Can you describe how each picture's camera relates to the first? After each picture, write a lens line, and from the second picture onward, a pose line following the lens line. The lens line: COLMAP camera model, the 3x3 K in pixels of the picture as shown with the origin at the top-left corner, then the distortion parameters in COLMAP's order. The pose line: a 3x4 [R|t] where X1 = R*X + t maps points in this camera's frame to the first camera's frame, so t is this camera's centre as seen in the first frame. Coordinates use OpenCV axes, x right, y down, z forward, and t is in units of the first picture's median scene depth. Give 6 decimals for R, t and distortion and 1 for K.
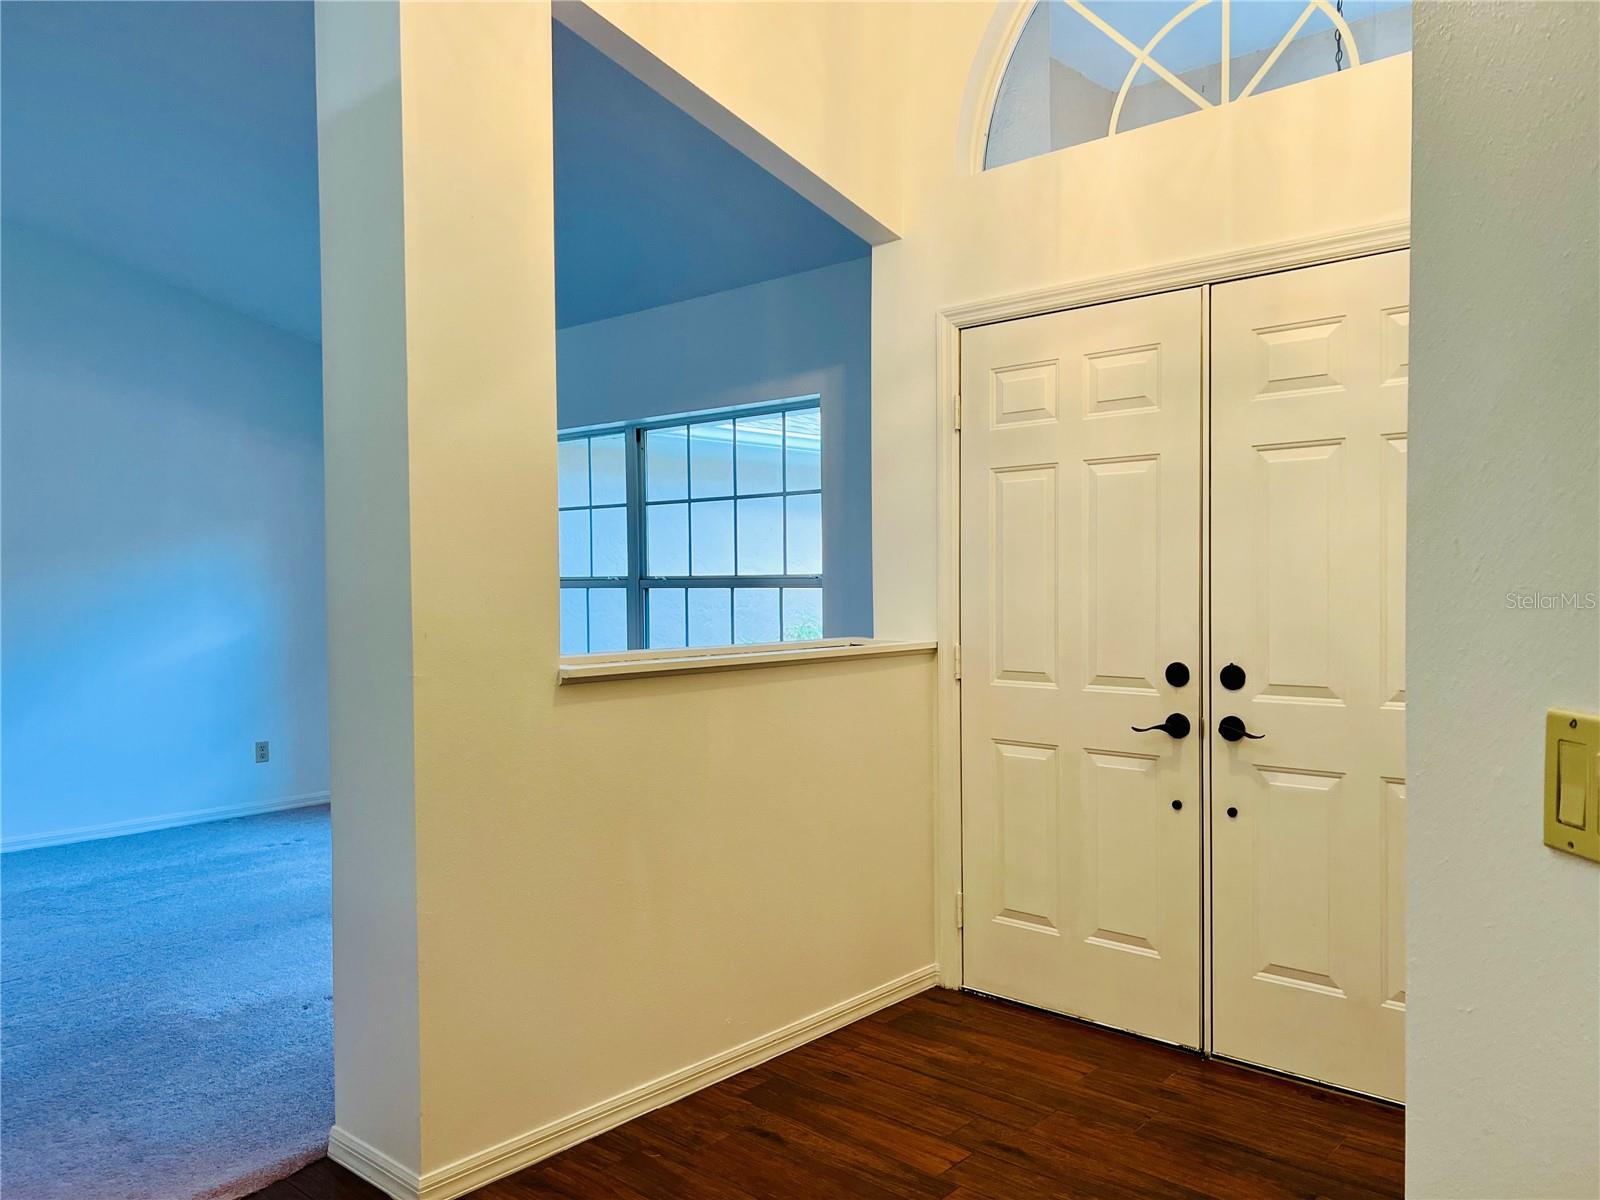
lens RADIAL K [[1208.6, 0, 805.5], [0, 1208.6, 604.9], [0, 0, 1]] dist [0.103410, -0.154848]
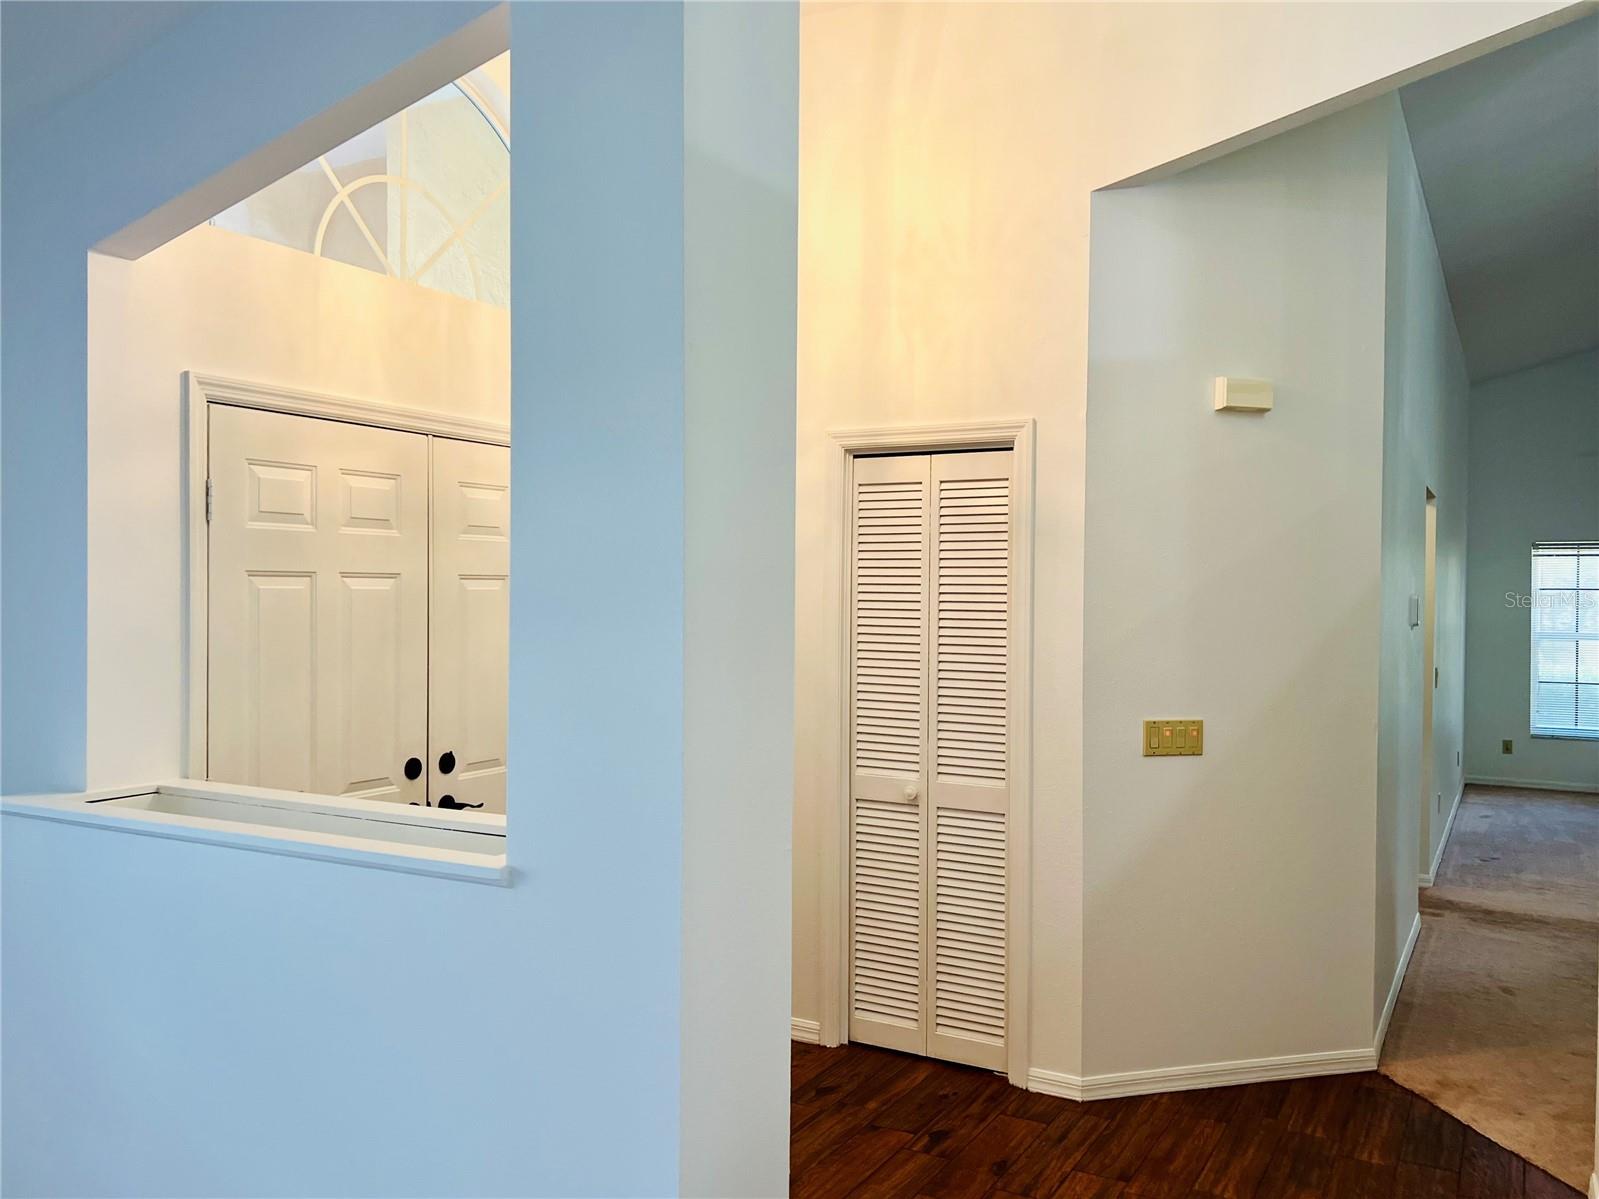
lens RADIAL K [[1207.9, 0, 805.0], [0, 1207.9, 604.4], [0, 0, 1]] dist [0.103410, -0.154848]
pose [[-0.222663, 0.003178, 0.974890, -0.876104], [0.015454, 0.999881, 0.000271, -0.089621], [-0.974773, 0.015126, -0.222685, 0.879476]]
